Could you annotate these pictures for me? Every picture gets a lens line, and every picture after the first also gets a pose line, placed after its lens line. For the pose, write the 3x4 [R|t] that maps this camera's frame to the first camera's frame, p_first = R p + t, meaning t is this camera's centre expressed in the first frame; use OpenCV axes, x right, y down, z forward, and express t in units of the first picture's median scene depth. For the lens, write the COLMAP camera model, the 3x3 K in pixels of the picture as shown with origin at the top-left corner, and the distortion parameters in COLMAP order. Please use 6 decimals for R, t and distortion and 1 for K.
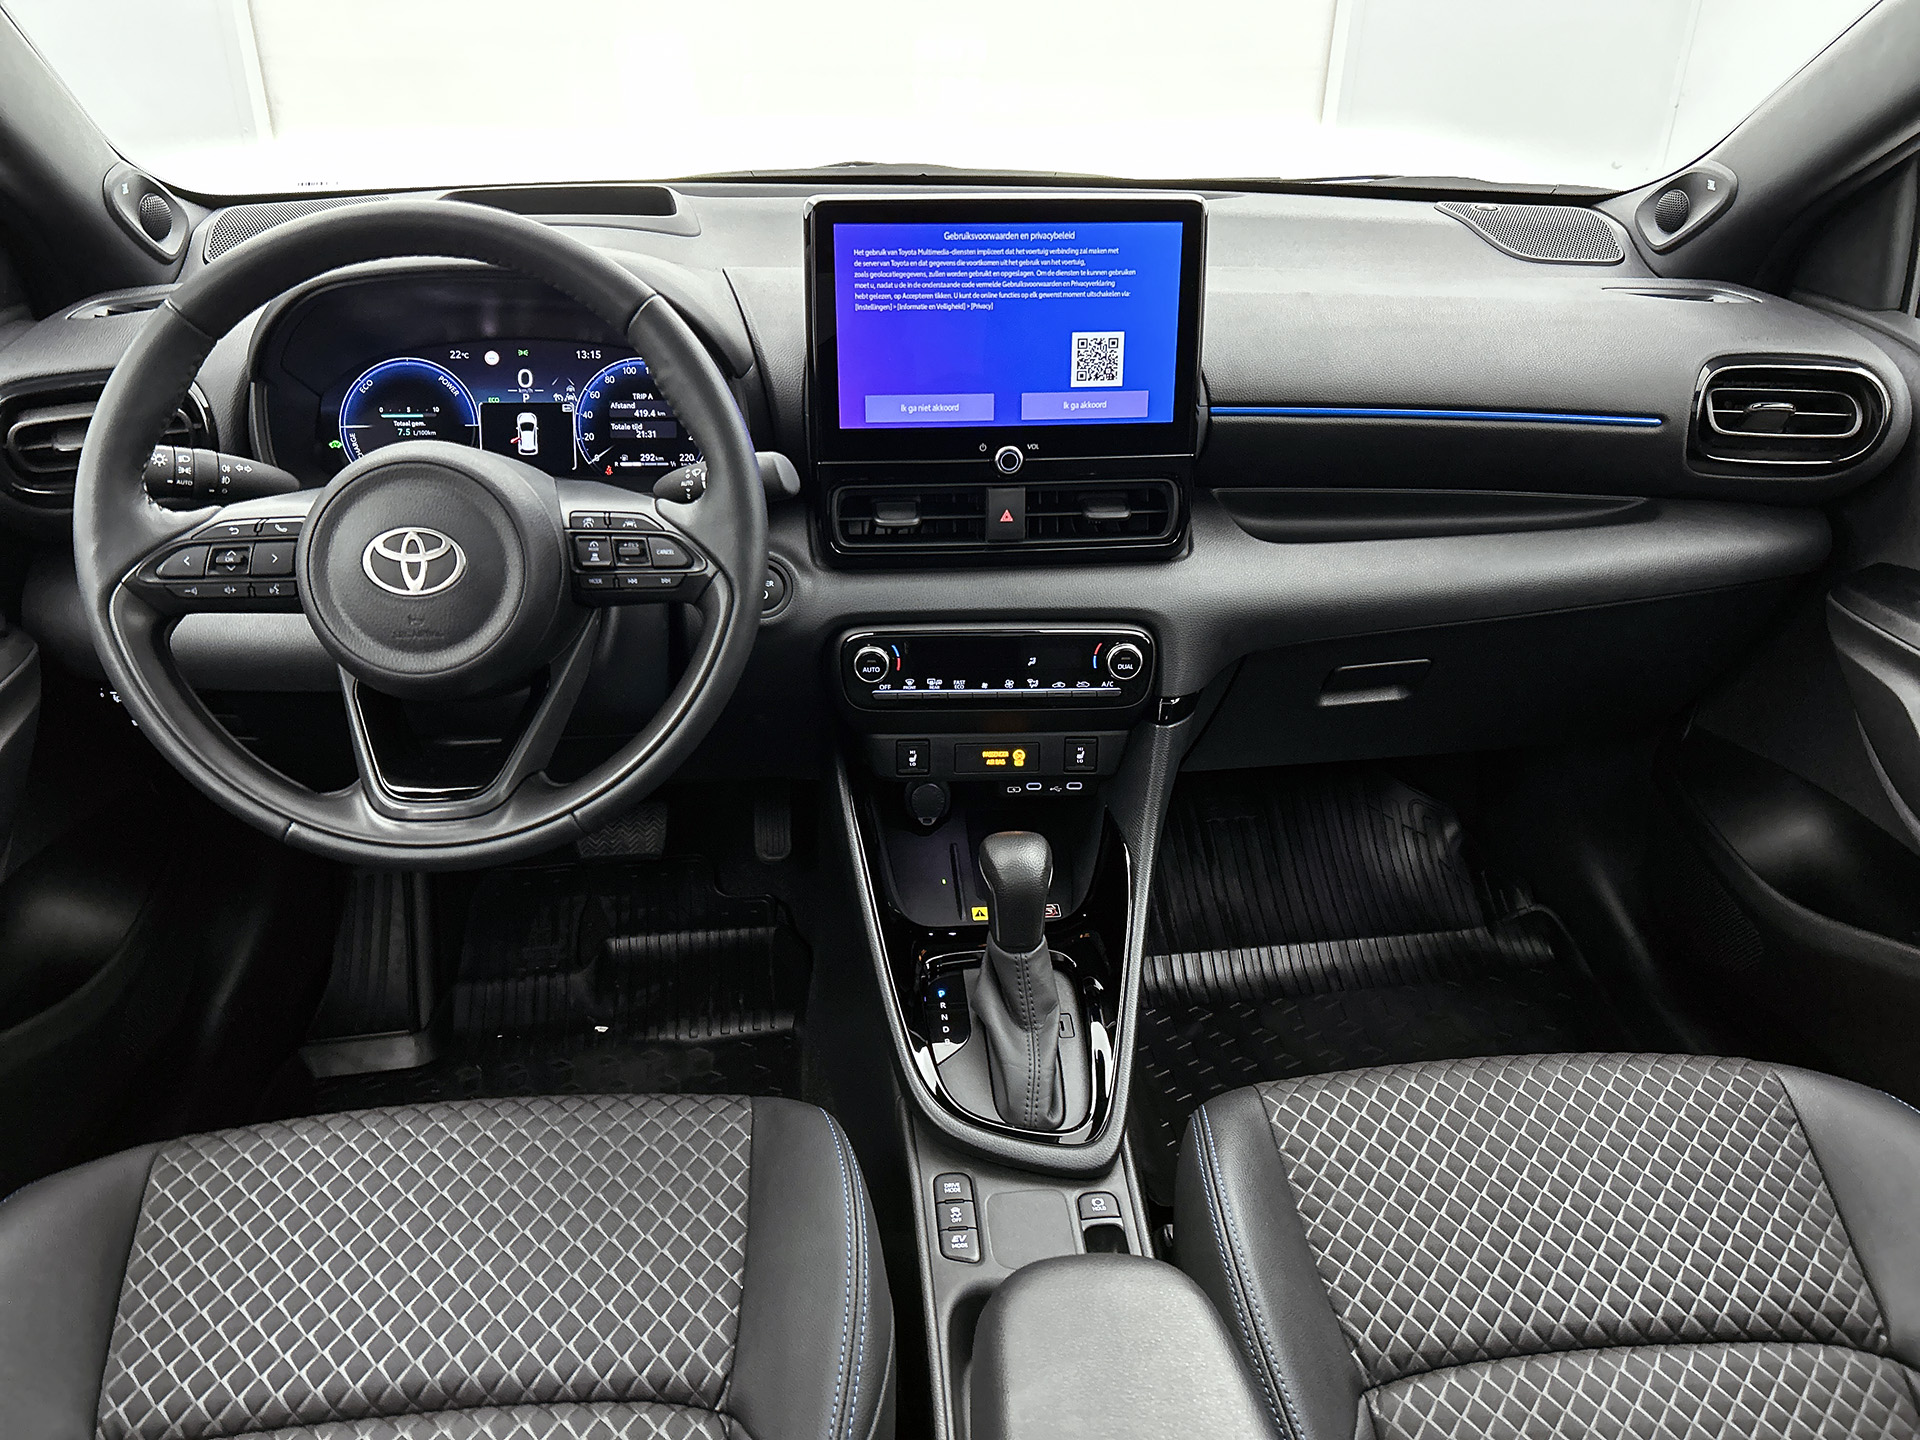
lens RADIAL K [[1497.8, 0, 945.7], [0, 1497.8, 710.5], [0, 0, 1]] dist [0.053332, -0.069559]
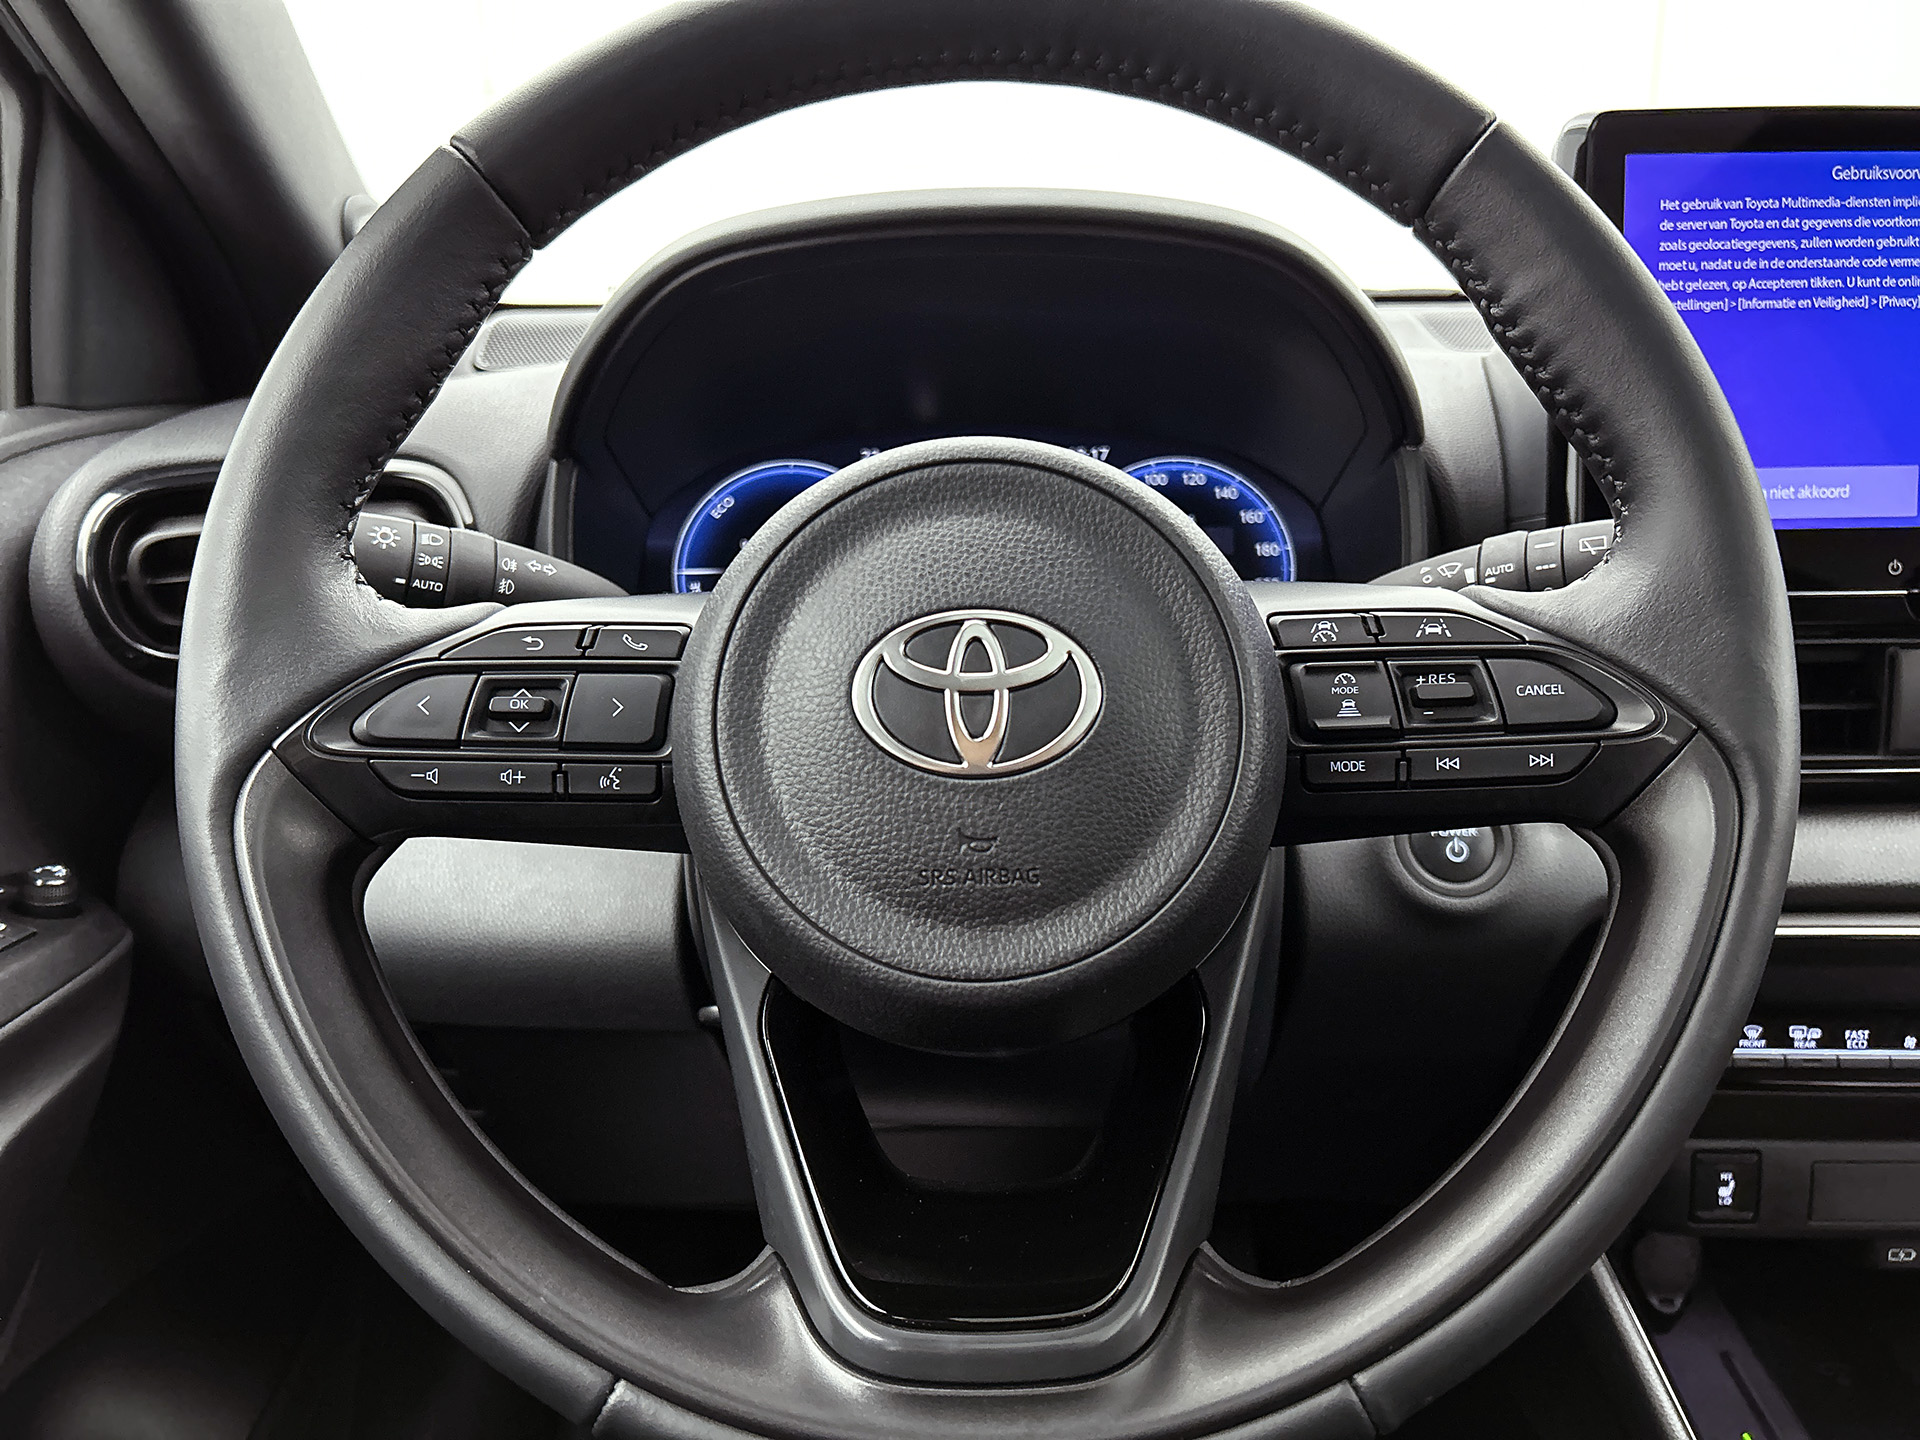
lens RADIAL K [[1497.8, 0, 954.3], [0, 1497.8, 710.1], [0, 0, 1]] dist [0.053332, -0.069559]
pose [[0.994690, -0.003256, -0.102869, -0.244588], [-0.020382, 0.973474, -0.227888, -0.003359], [0.100882, 0.228775, 0.968238, 0.477296]]
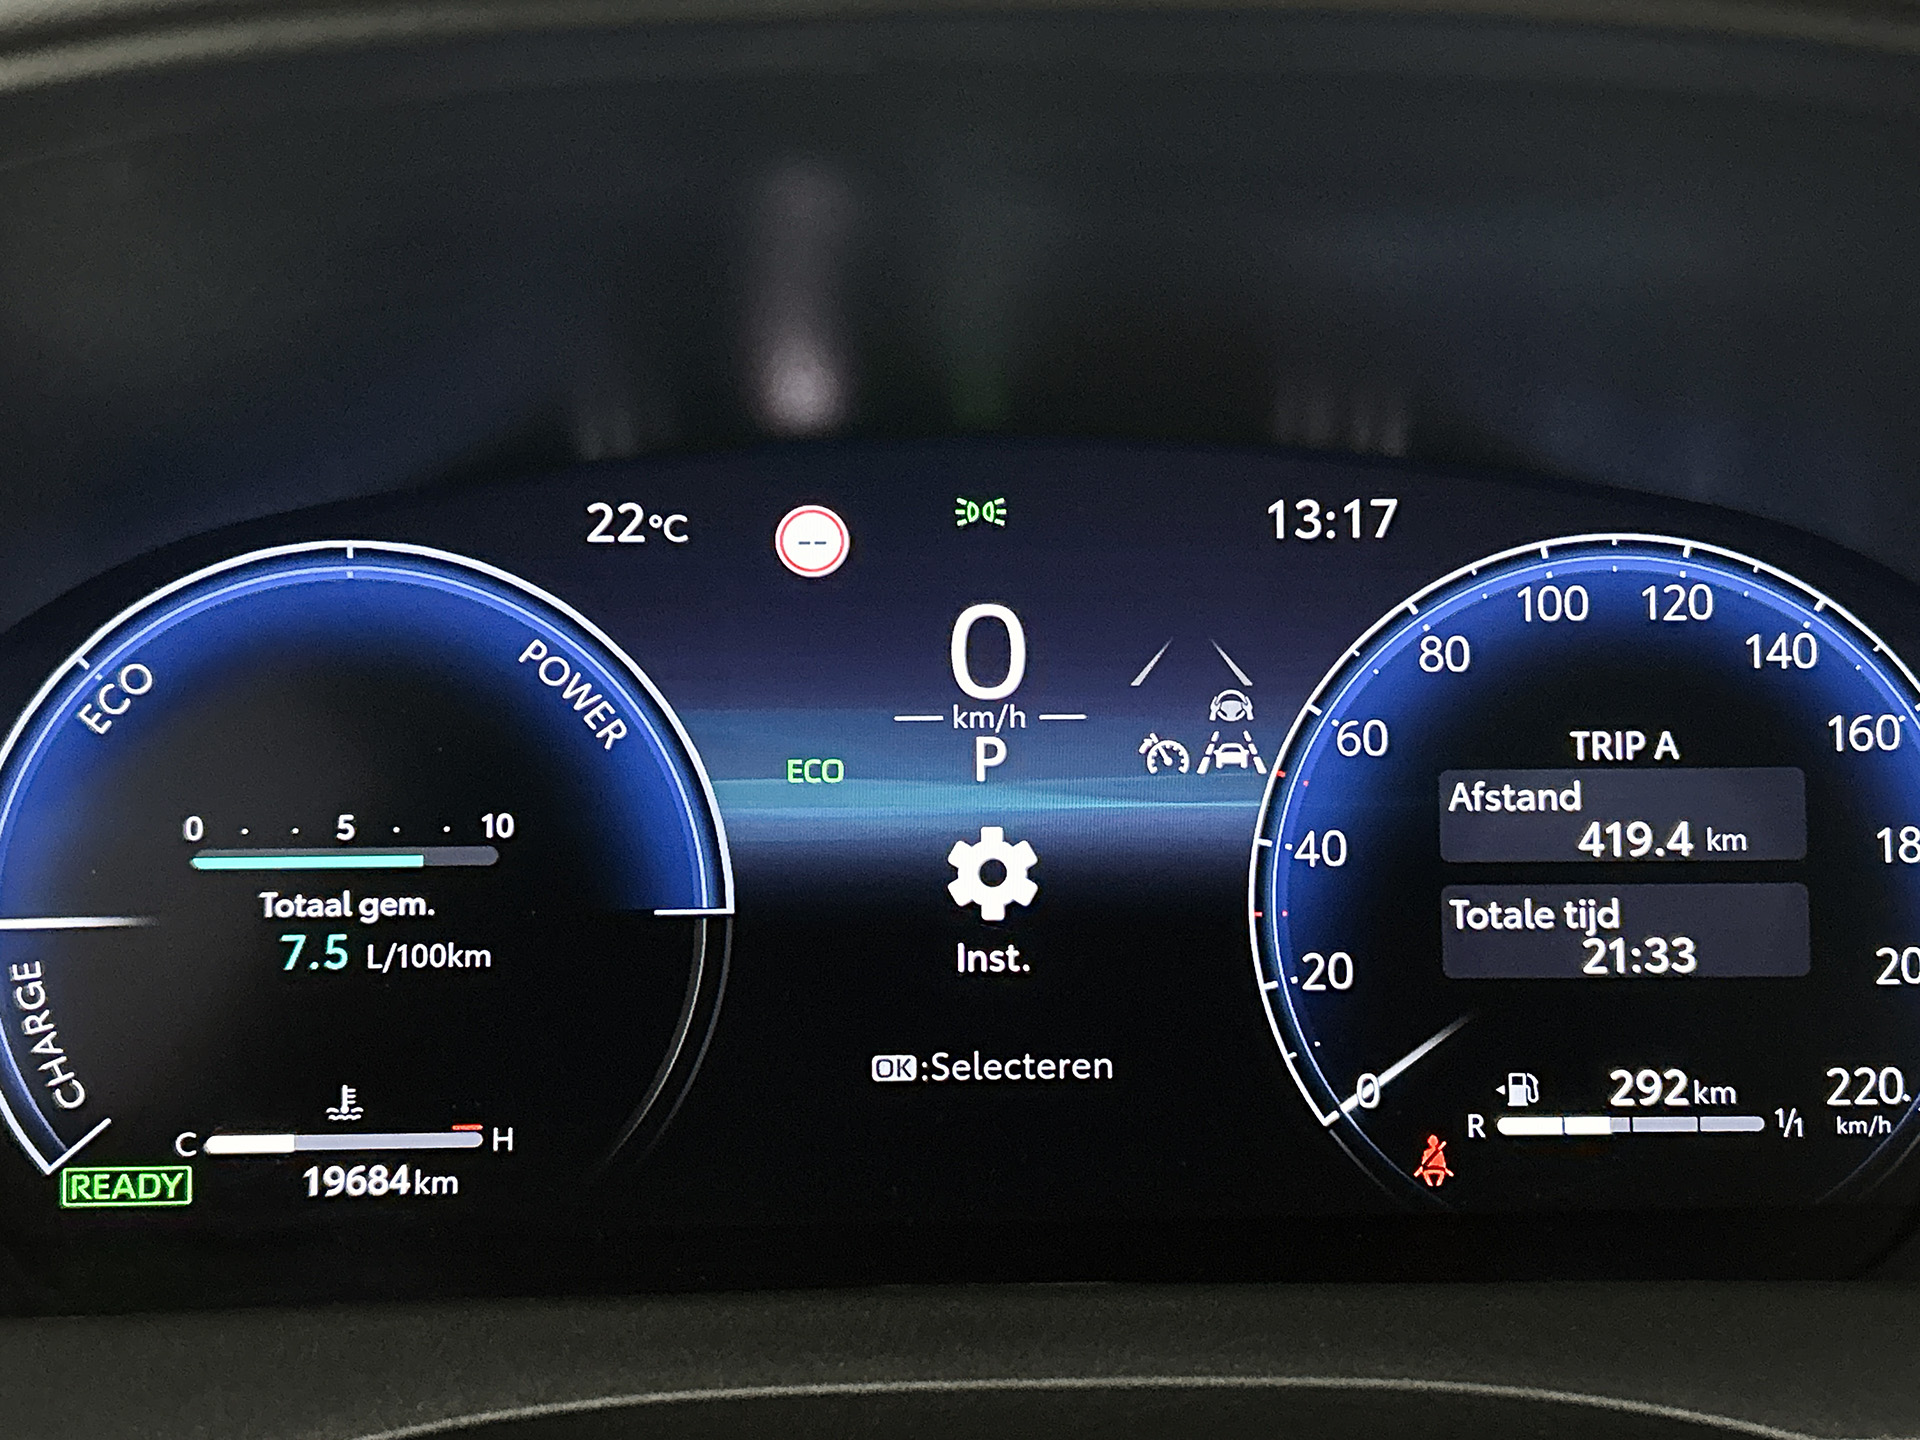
lens RADIAL K [[3091.1, 0, 921.1], [0, 3091.1, 721.7], [0, 0, 1]] dist [0.139055, 0.000000]
pose [[0.998449, 0.007149, -0.055212, -0.283594], [-0.013819, 0.992508, -0.121393, -0.177860], [0.053931, 0.121968, 0.991068, 0.675071]]
